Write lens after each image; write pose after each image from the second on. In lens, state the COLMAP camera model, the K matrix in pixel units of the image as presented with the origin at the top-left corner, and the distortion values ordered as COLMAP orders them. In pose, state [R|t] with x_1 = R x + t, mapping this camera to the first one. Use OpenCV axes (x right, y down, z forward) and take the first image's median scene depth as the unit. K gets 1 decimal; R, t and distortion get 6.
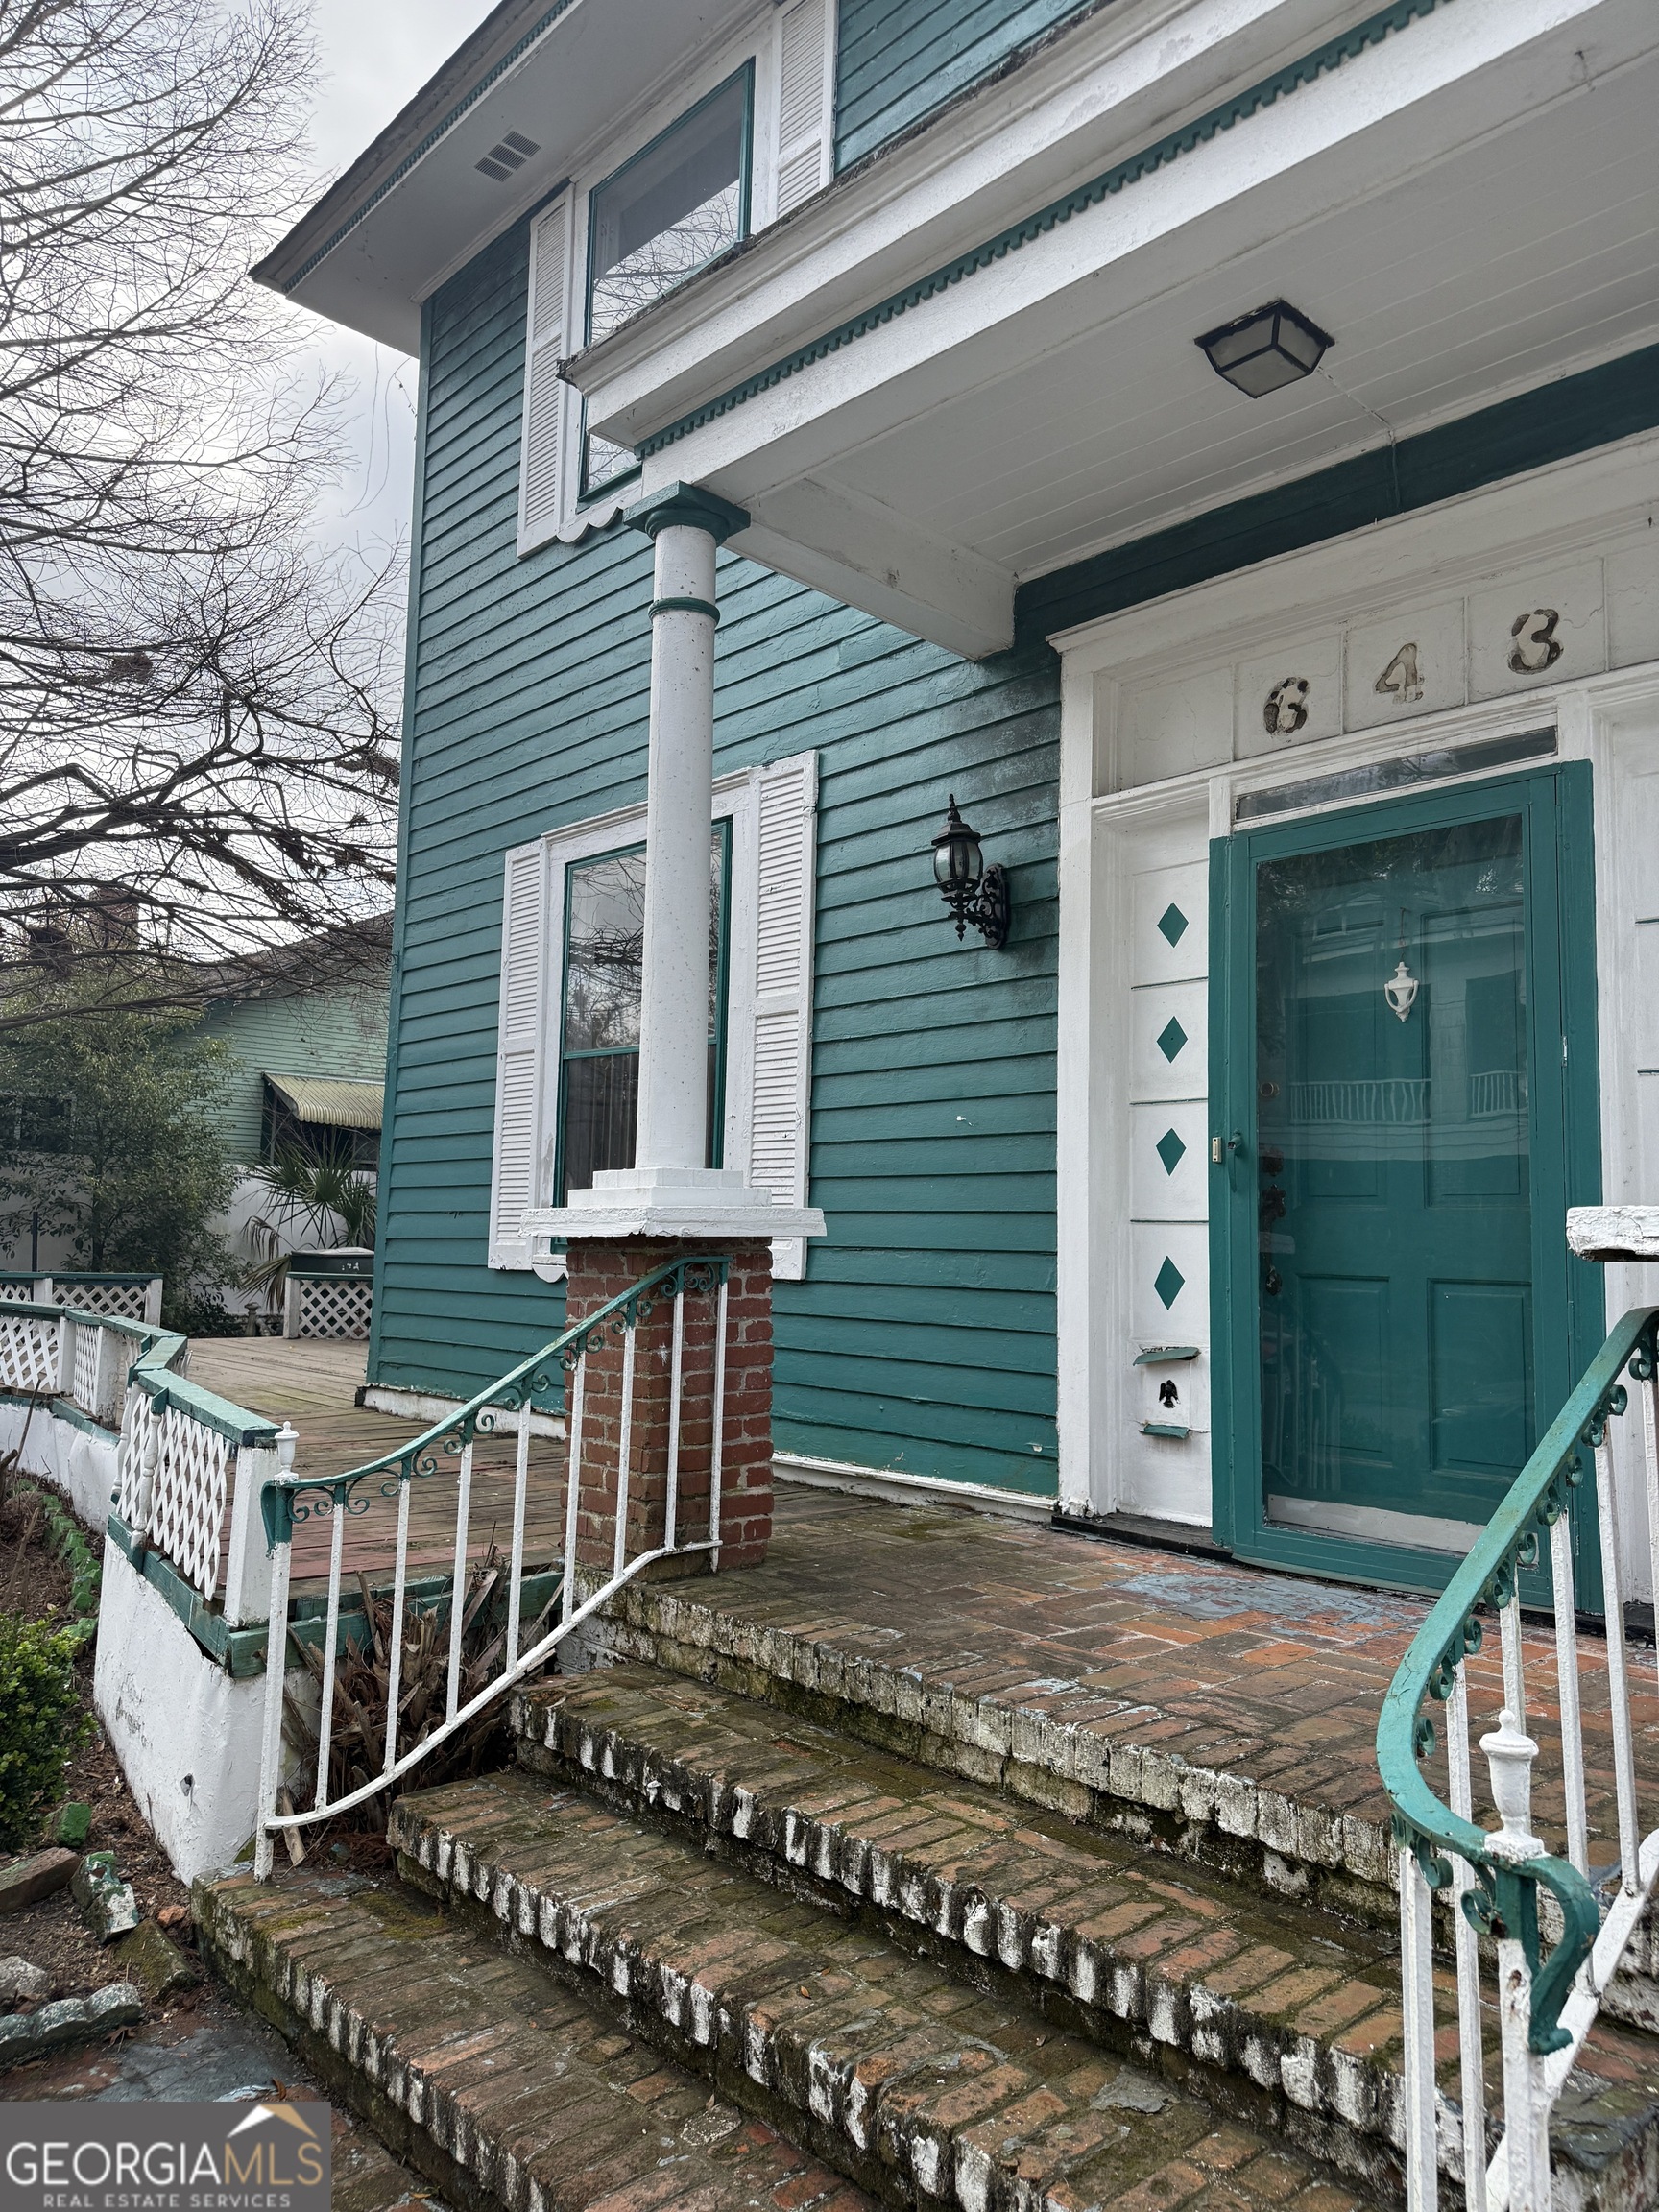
lens RADIAL K [[1573.3, 0, 787.1], [0, 1573.3, 1107.2], [0, 0, 1]] dist [0.044554, -0.062800]
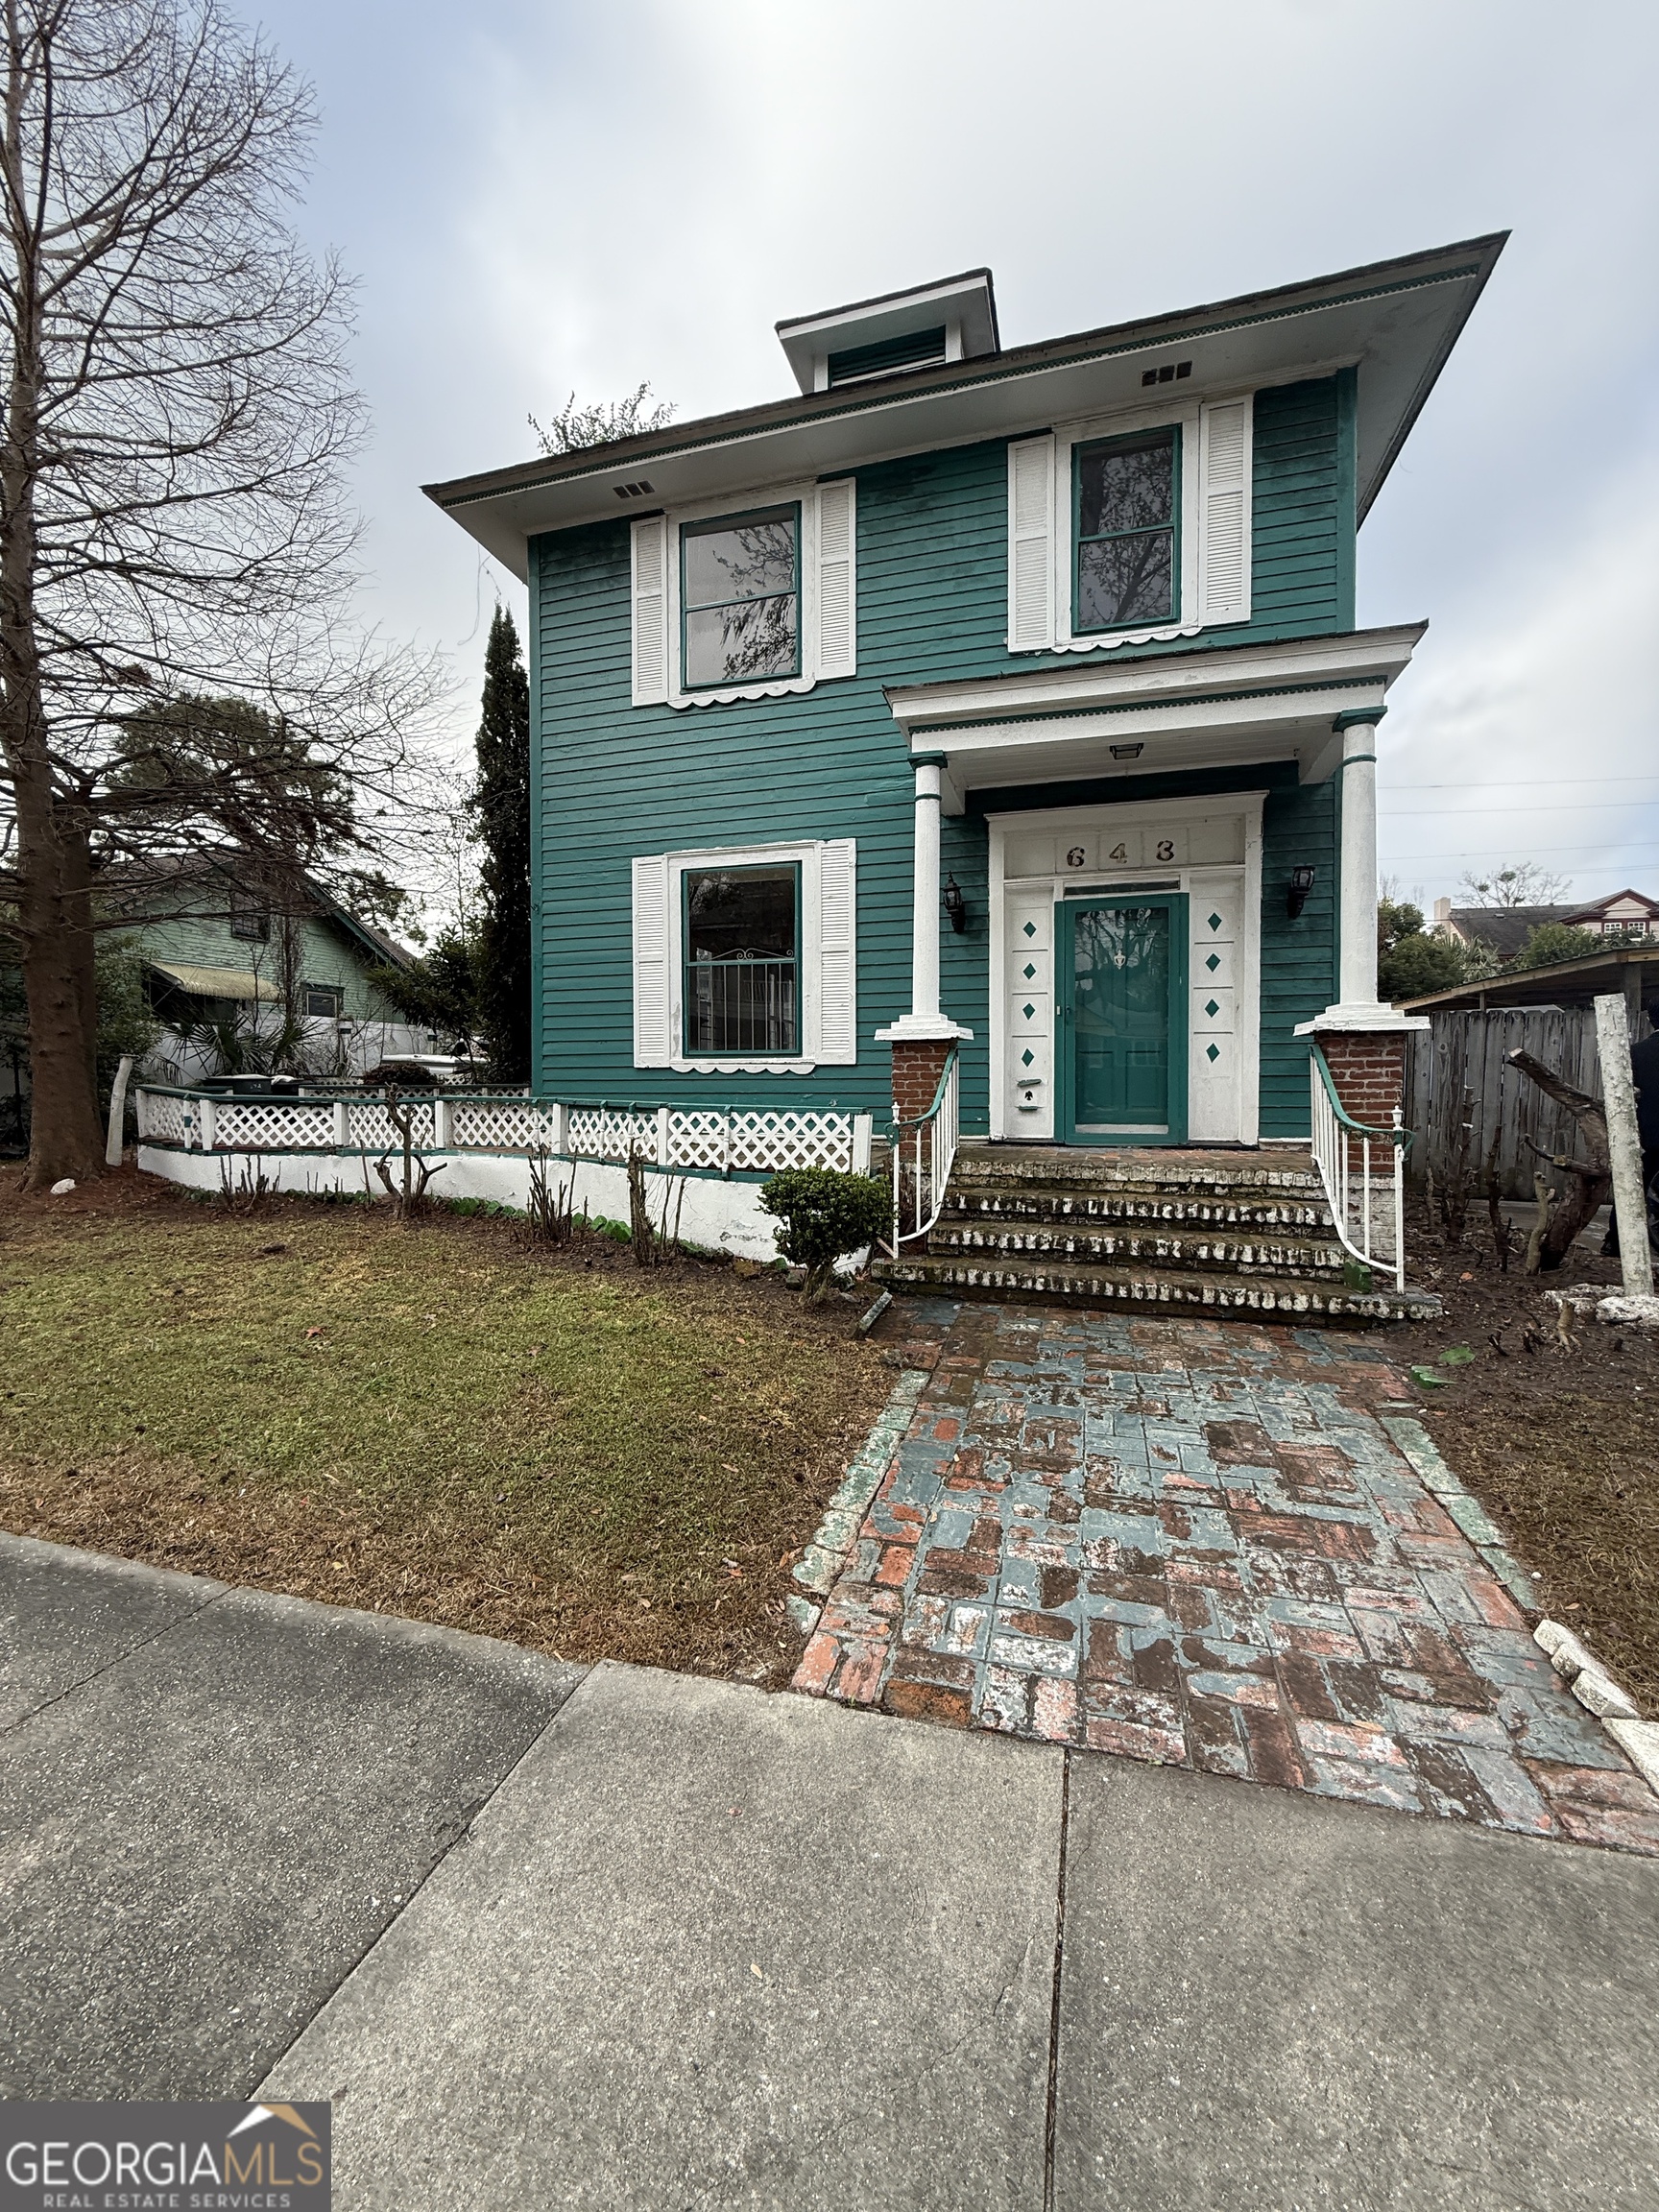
lens RADIAL K [[899.2, 0, 829.5], [0, 899.2, 1106.0], [0, 0, 1]] dist [0.002227, -0.000083]
pose [[0.851668, -0.037789, 0.522717, -1.308266], [-0.023434, 0.993654, 0.110015, 0.039846], [-0.523557, -0.105946, 0.845378, -0.281346]]
